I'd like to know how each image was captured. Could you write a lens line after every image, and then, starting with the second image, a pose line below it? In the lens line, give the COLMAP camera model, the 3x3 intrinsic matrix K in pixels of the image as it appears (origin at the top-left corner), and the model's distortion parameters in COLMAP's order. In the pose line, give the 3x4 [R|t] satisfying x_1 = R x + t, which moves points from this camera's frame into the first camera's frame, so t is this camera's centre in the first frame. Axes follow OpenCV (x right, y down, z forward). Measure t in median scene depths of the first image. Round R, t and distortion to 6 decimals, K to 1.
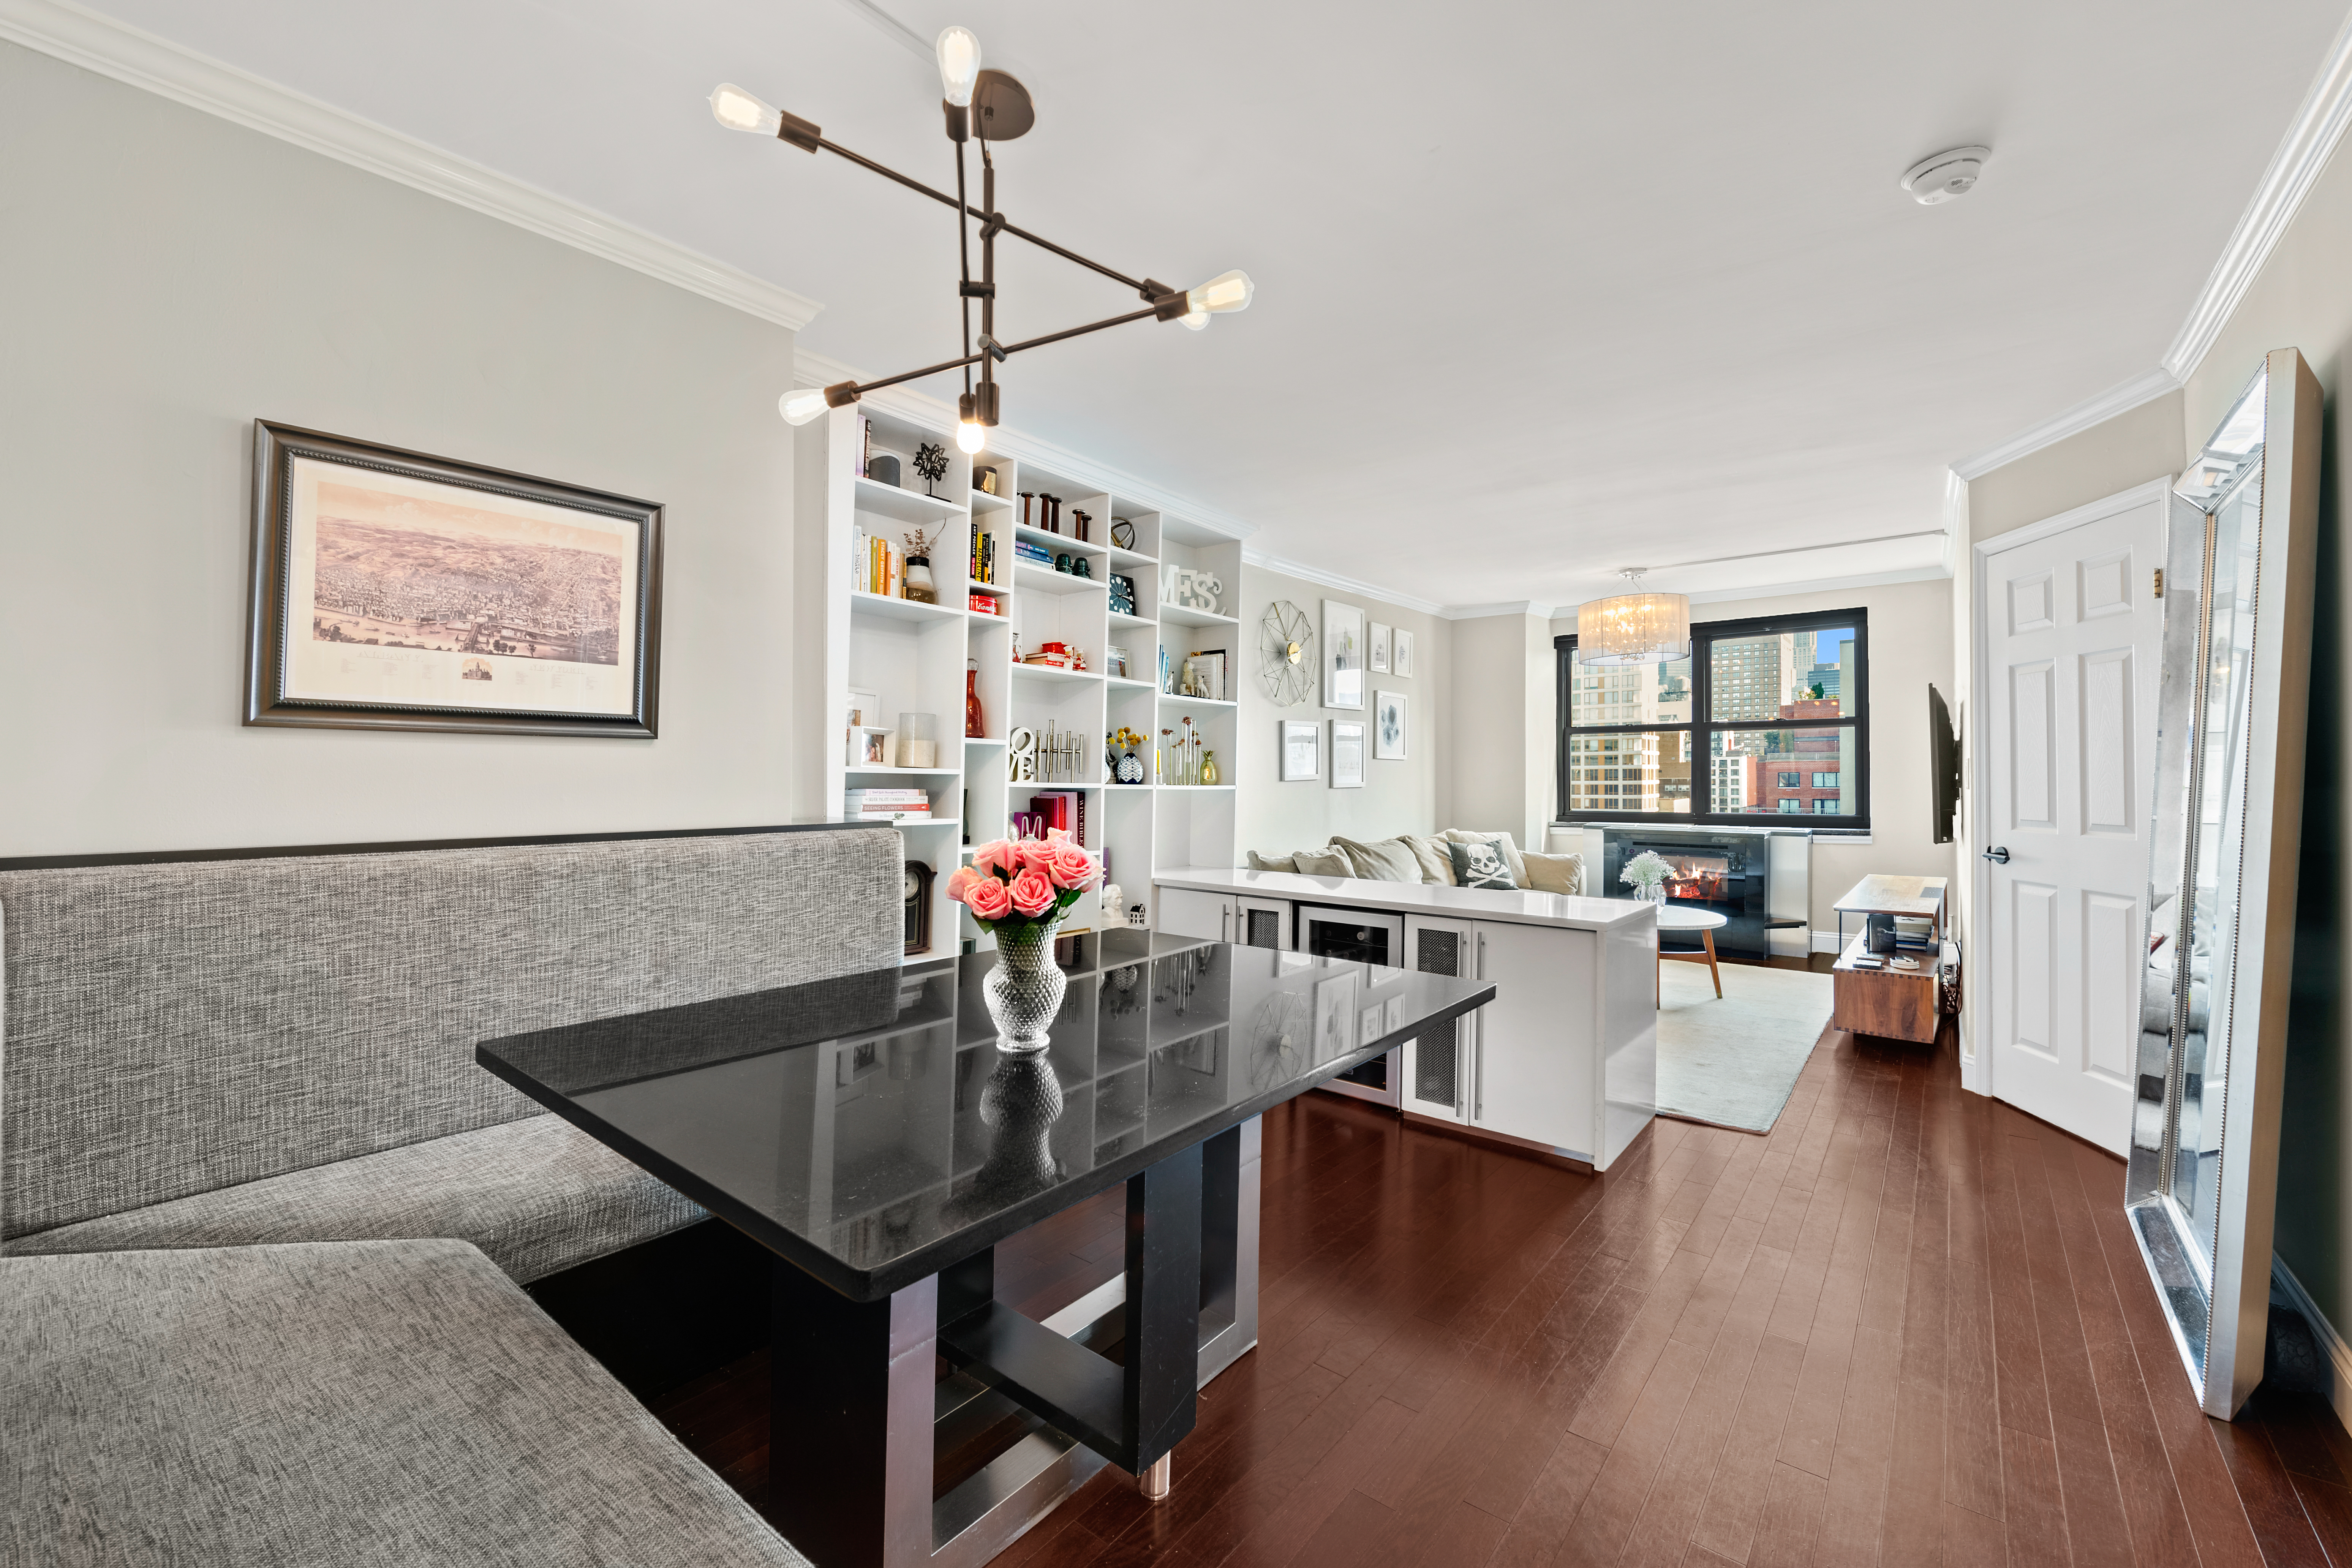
lens RADIAL K [[967.6, 0, 1170.7], [0, 967.6, 778.6], [0, 0, 1]] dist [0.002914, 0.000087]
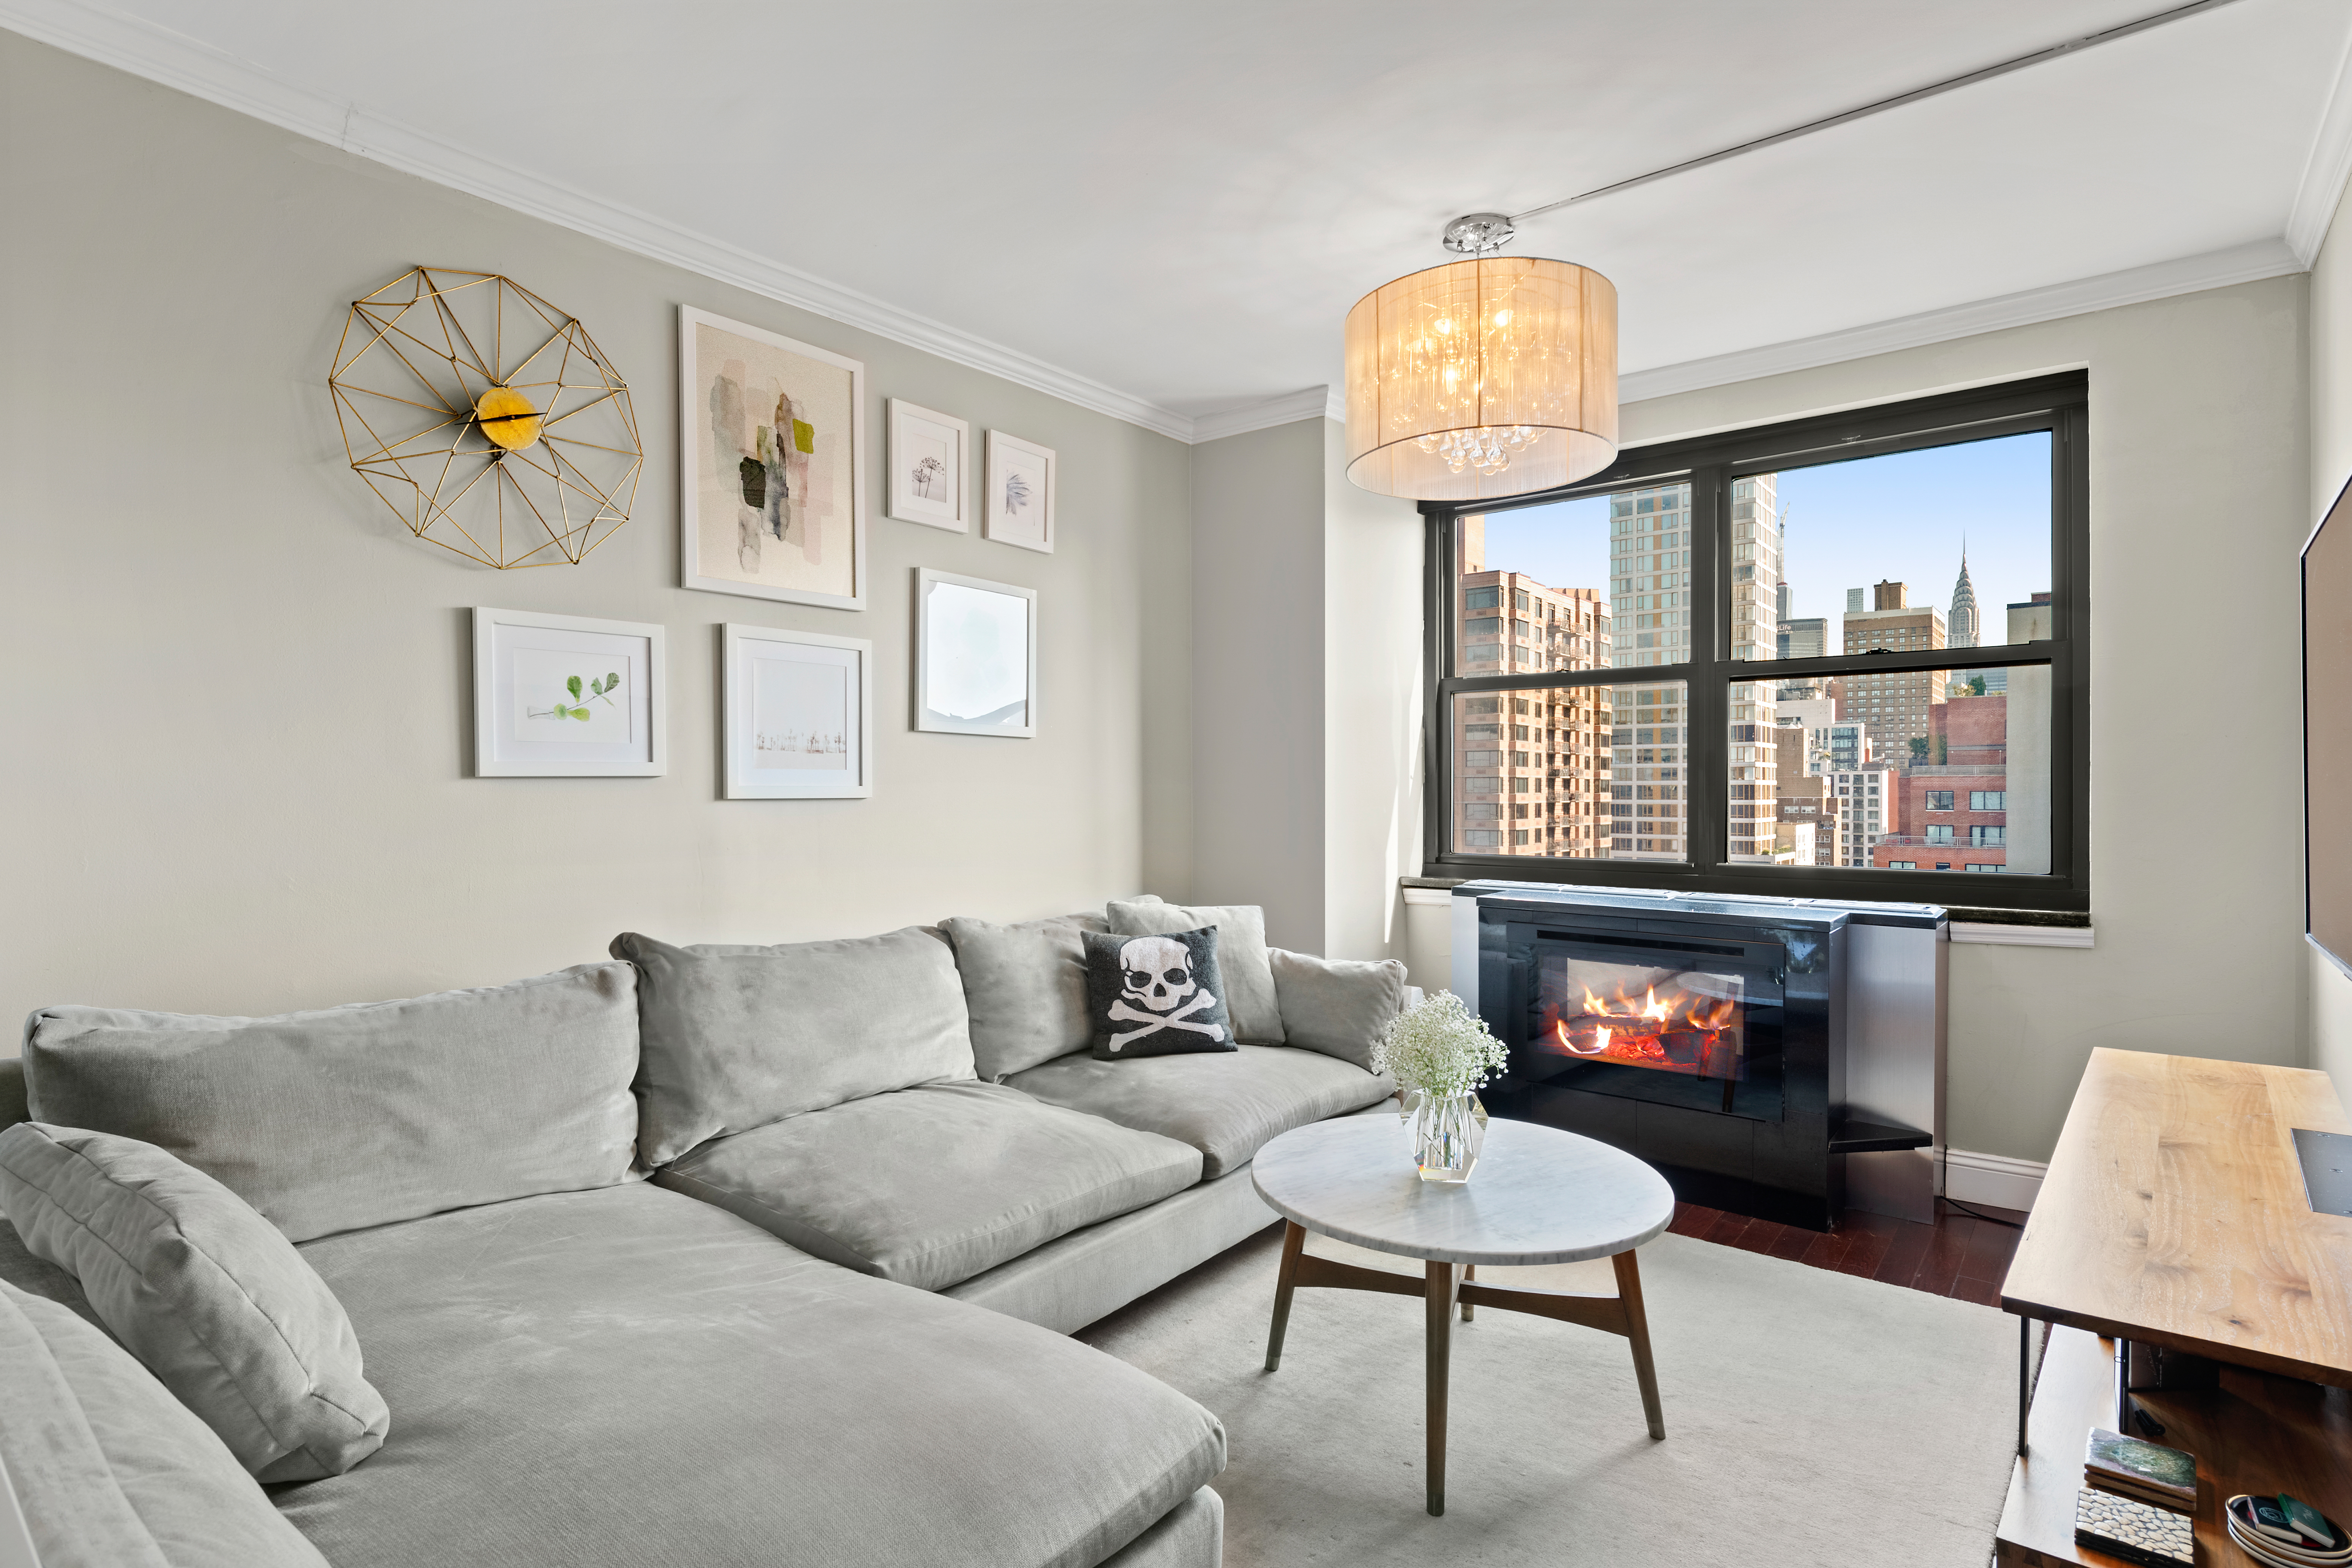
lens RADIAL K [[1211.1, 0, 1180.8], [0, 1211.1, 802.2], [0, 0, 1]] dist [0.006649, 0.000328]
pose [[0.999941, 0.007133, 0.008172, 0.300679], [-0.007190, 0.999950, 0.006968, 0.004941], [-0.008122, -0.007026, 0.999942, 0.441082]]
